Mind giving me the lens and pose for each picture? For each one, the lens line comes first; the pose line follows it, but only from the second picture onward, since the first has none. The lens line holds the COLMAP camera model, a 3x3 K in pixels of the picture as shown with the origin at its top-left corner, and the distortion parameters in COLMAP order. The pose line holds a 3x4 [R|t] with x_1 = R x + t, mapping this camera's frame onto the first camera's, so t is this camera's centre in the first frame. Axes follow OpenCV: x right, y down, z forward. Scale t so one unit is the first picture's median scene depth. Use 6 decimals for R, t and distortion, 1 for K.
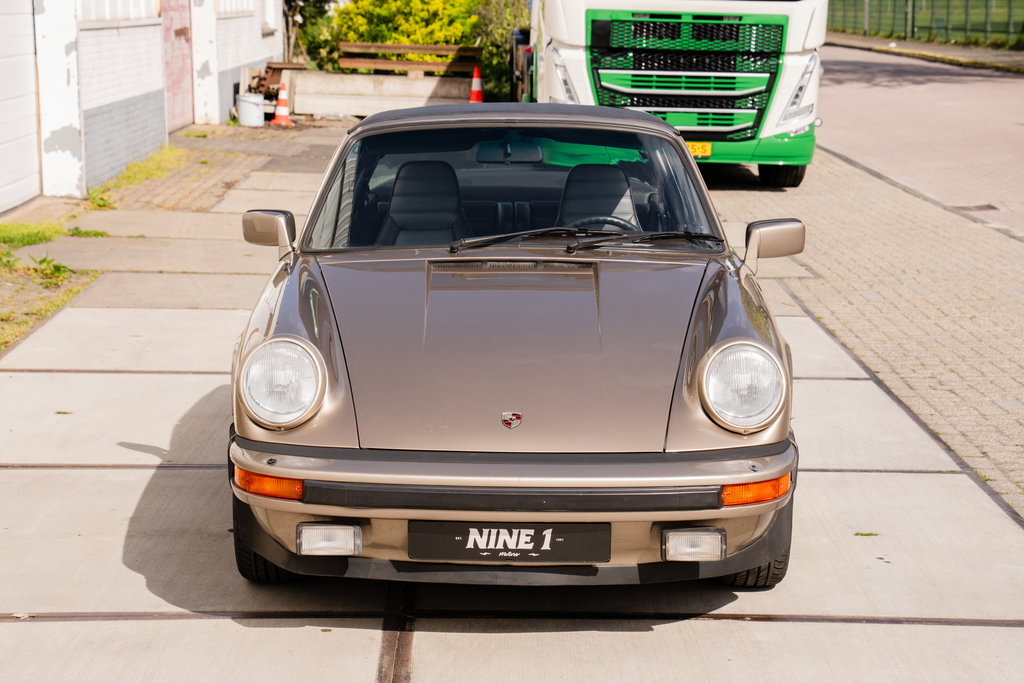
lens RADIAL K [[2285.8, 0, 491.0], [0, 2285.8, 340.6], [0, 0, 1]] dist [0.115780, 1.021469]
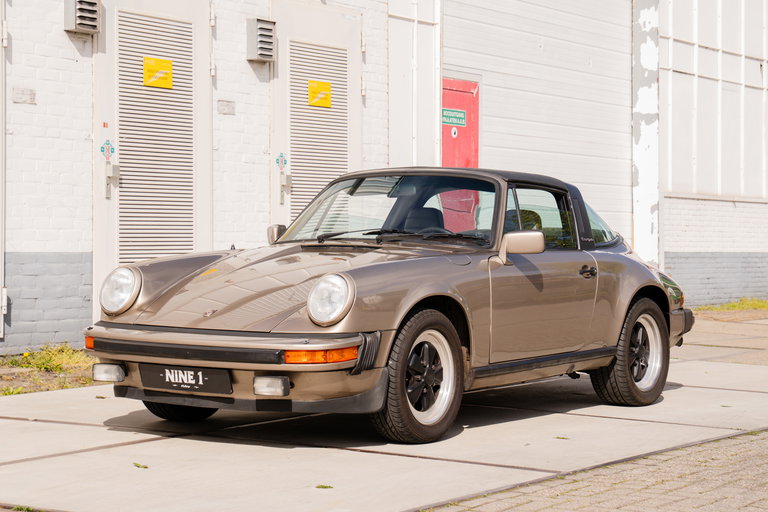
lens RADIAL K [[1714.3, 0, 368.3], [0, 1714.3, 255.4], [0, 0, 1]] dist [0.115780, 1.021469]
pose [[0.831549, 0.011108, -0.555340, 0.280142], [-0.088094, 0.989783, -0.112112, 0.042745], [0.548421, 0.142149, 0.824032, -0.003622]]
